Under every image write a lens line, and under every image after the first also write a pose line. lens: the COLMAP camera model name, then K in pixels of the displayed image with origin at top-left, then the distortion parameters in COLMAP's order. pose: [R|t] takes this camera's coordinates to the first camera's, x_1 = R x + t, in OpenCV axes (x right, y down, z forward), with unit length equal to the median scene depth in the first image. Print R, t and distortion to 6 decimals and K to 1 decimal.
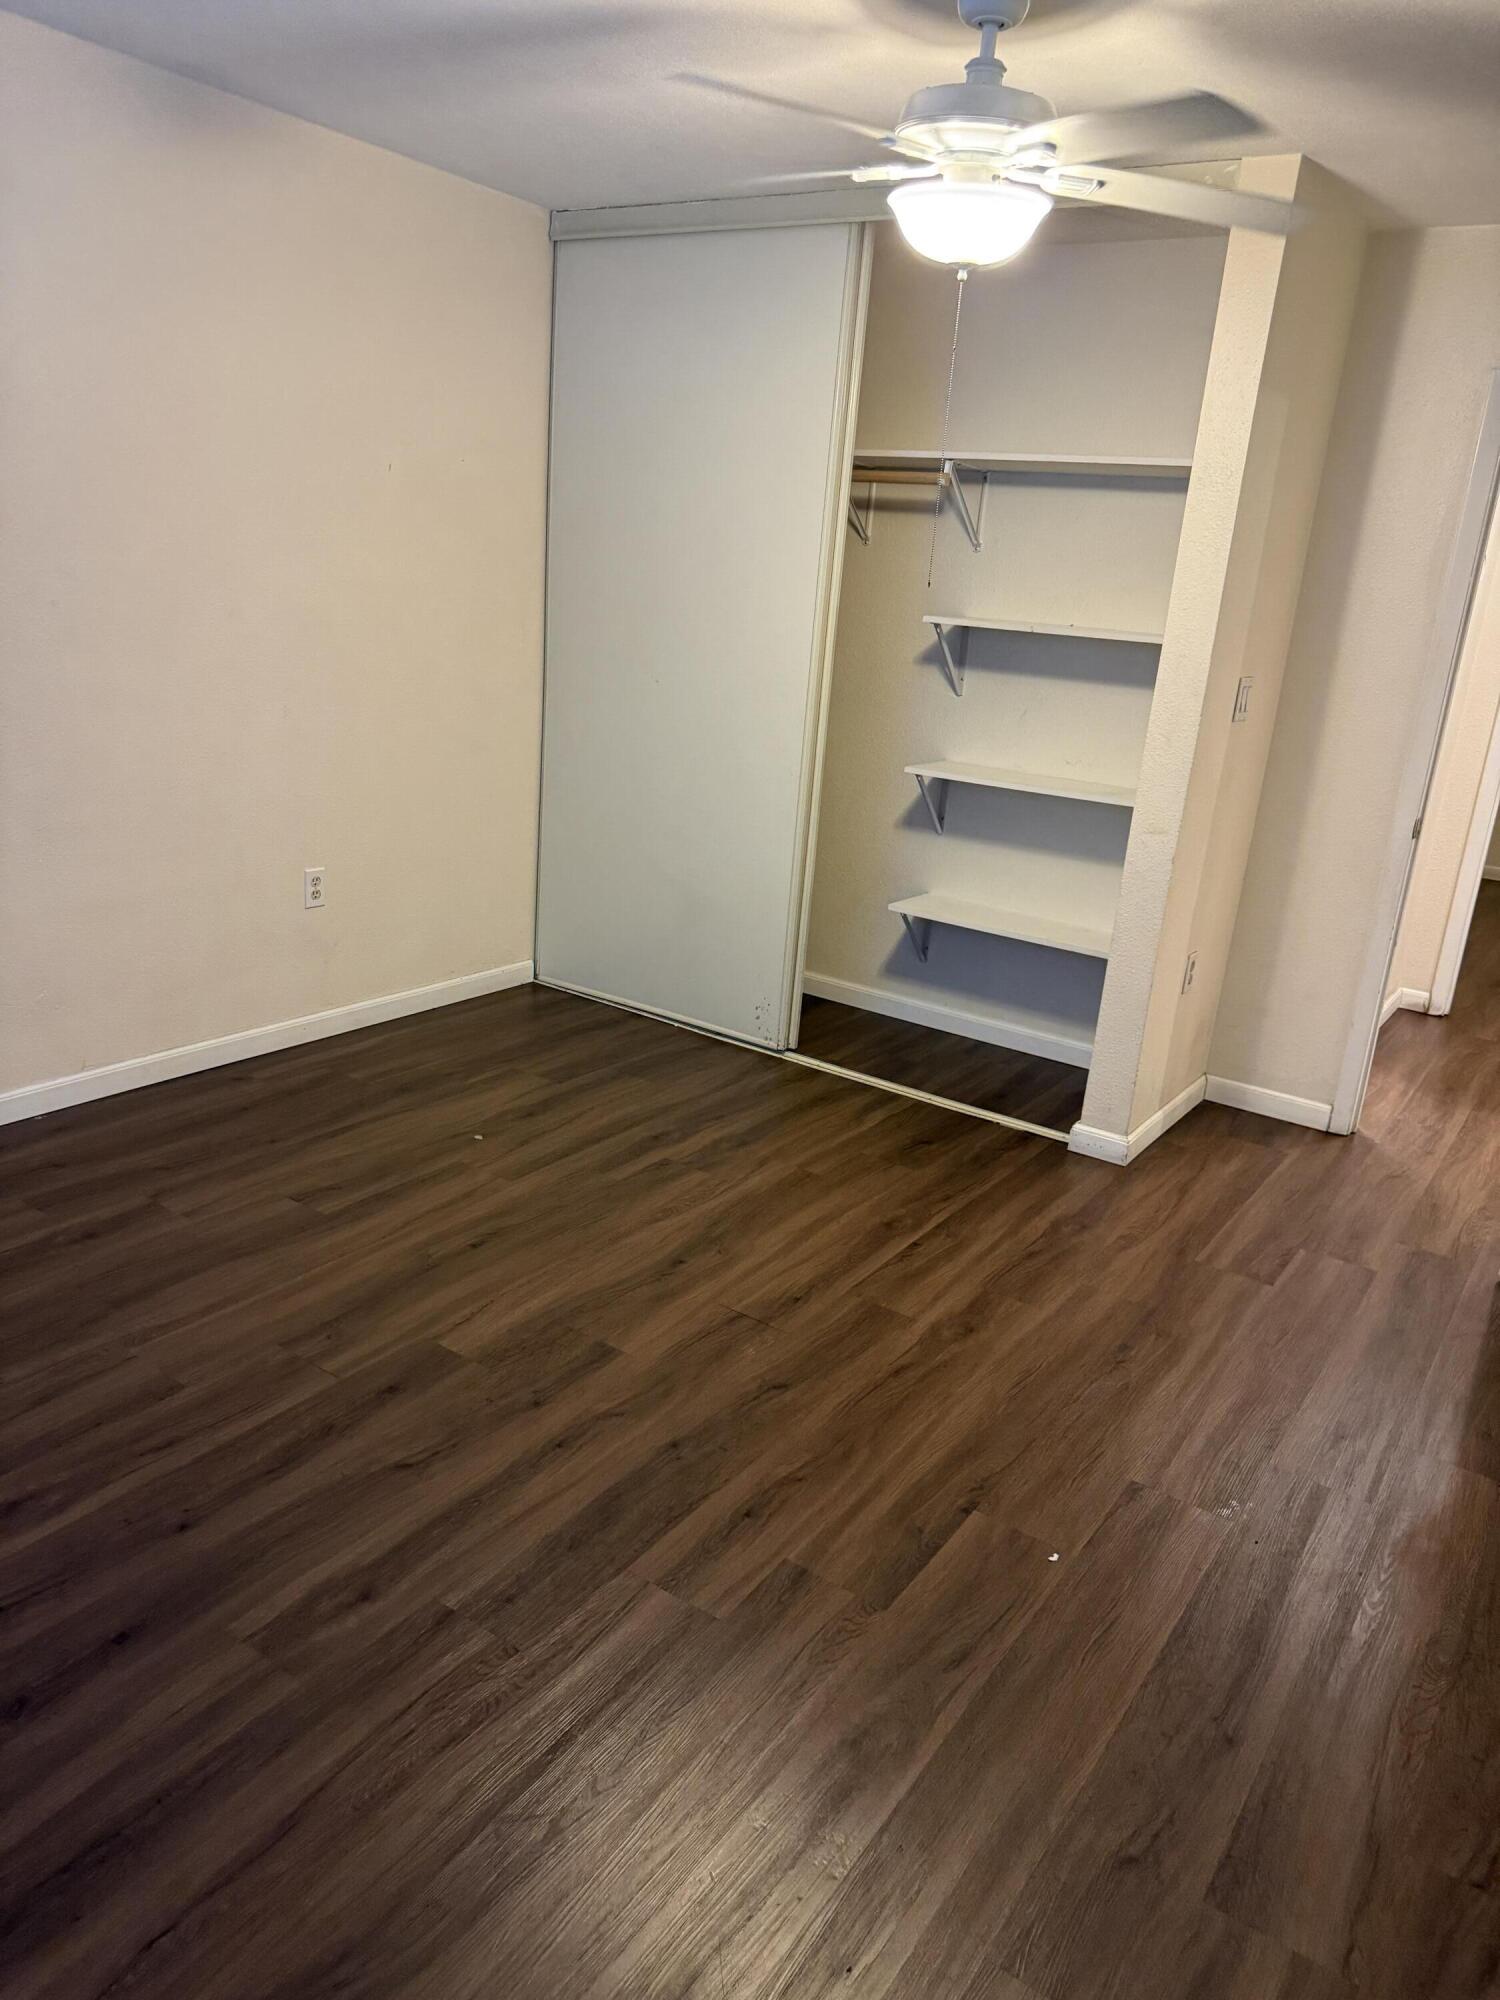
lens RADIAL K [[1425.1, 0, 750.0], [0, 1425.1, 1000.0], [0, 0, 1]] dist [0.093924, -0.172240]
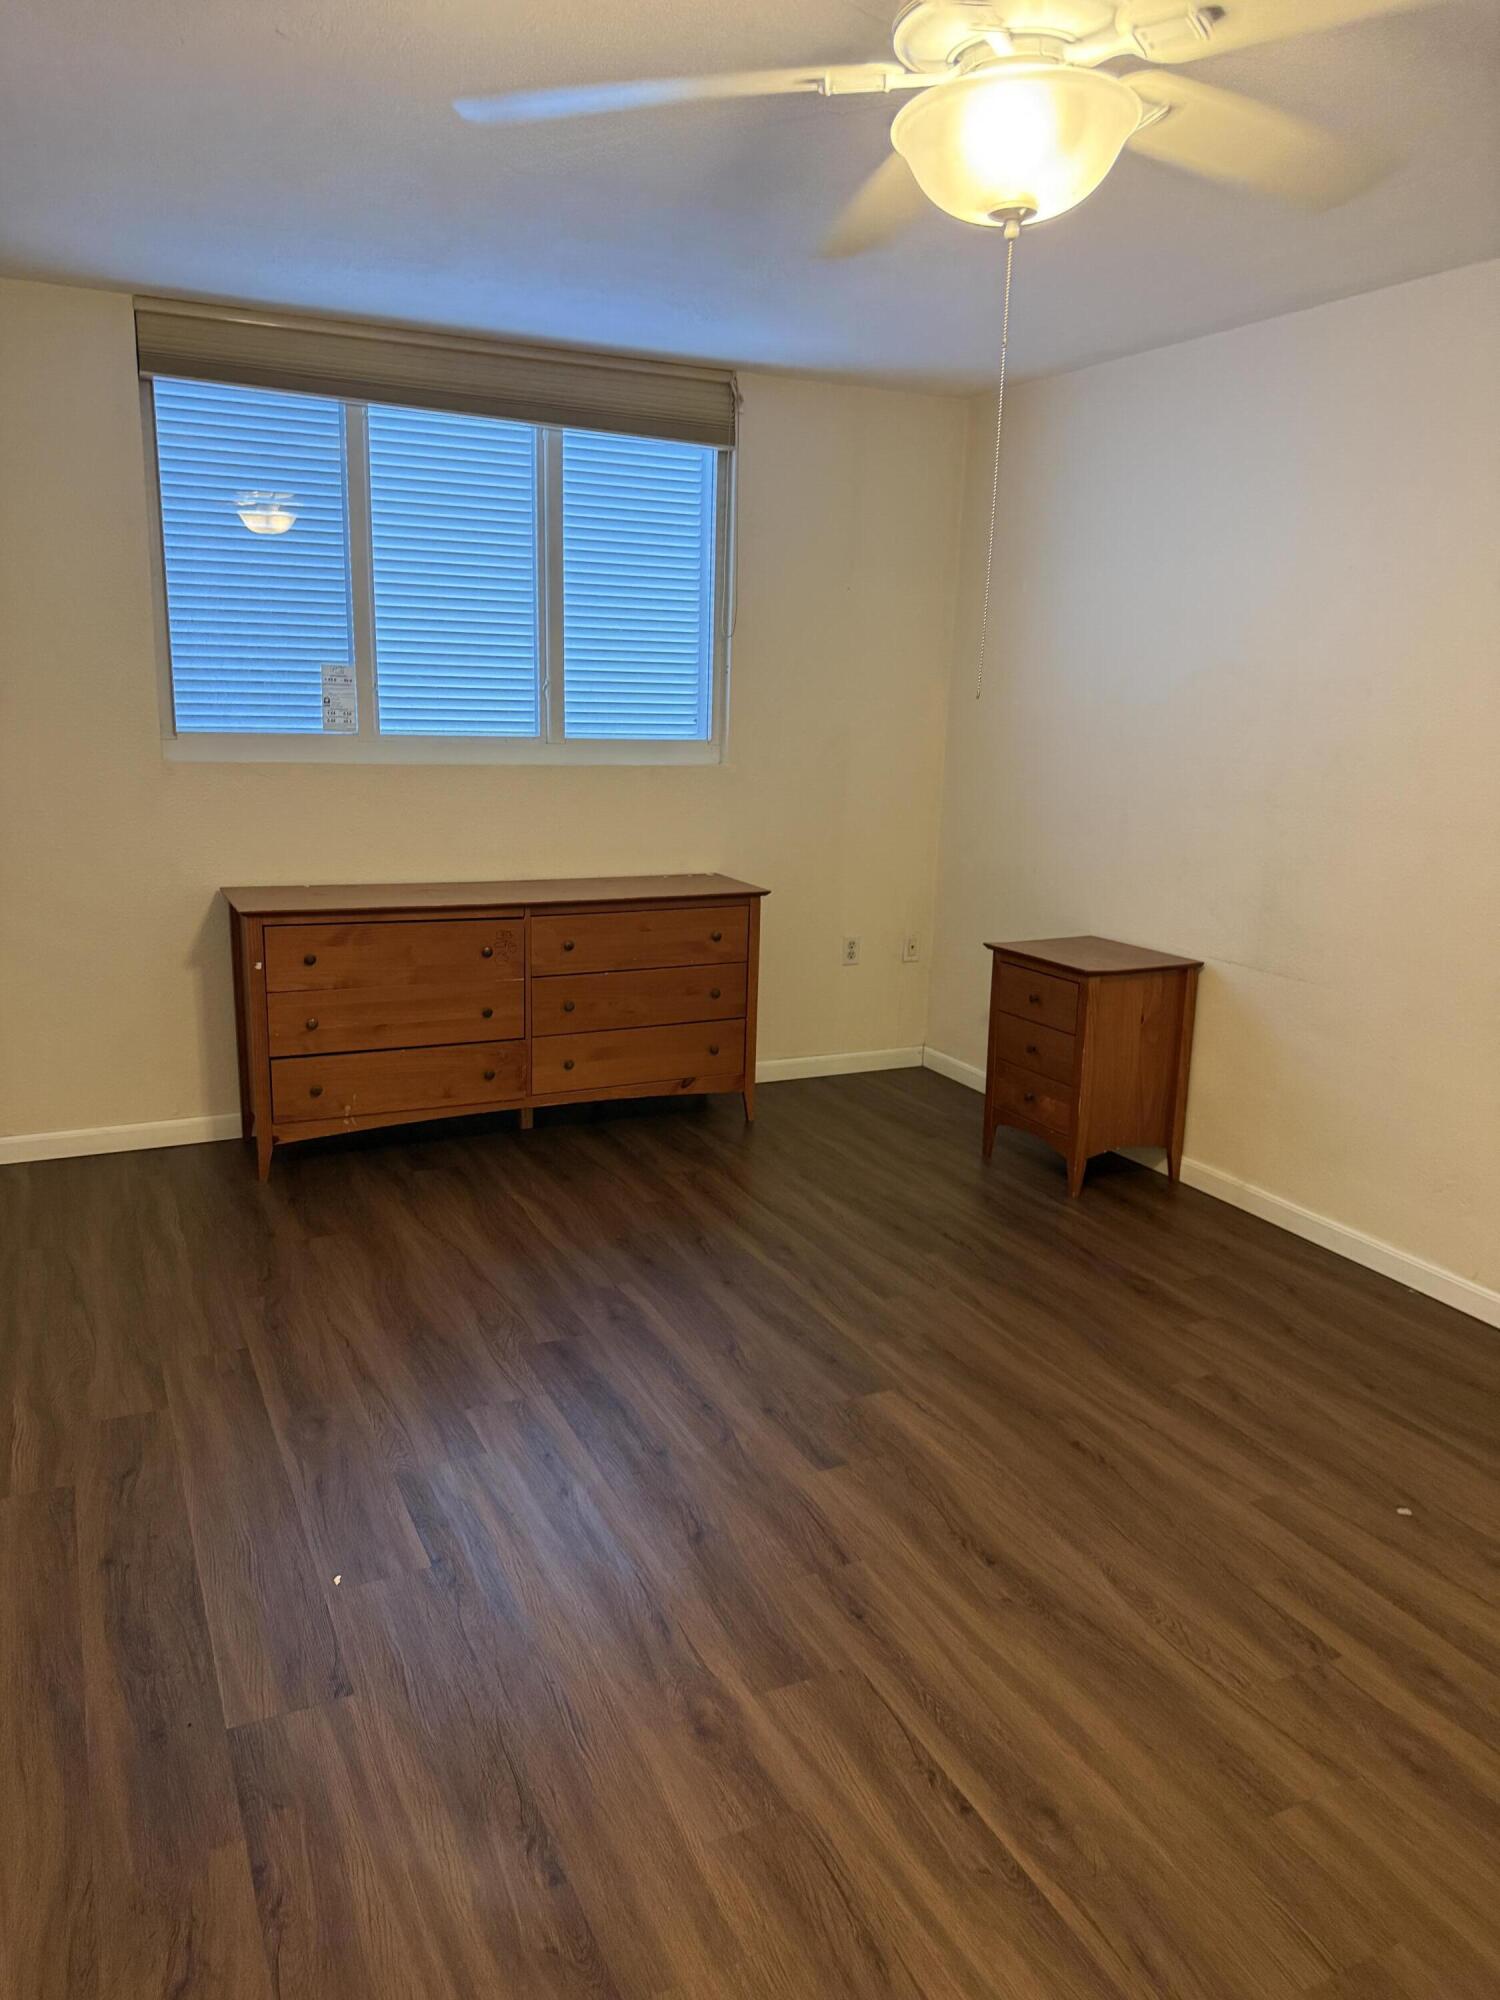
lens RADIAL K [[1425.1, 0, 750.0], [0, 1425.1, 1000.0], [0, 0, 1]] dist [0.093924, -0.172240]
pose [[-0.508657, 0.098444, -0.855322, 0.667110], [-0.314933, 0.903319, 0.291258, -0.284444], [0.801302, 0.417520, -0.428477, 1.110084]]
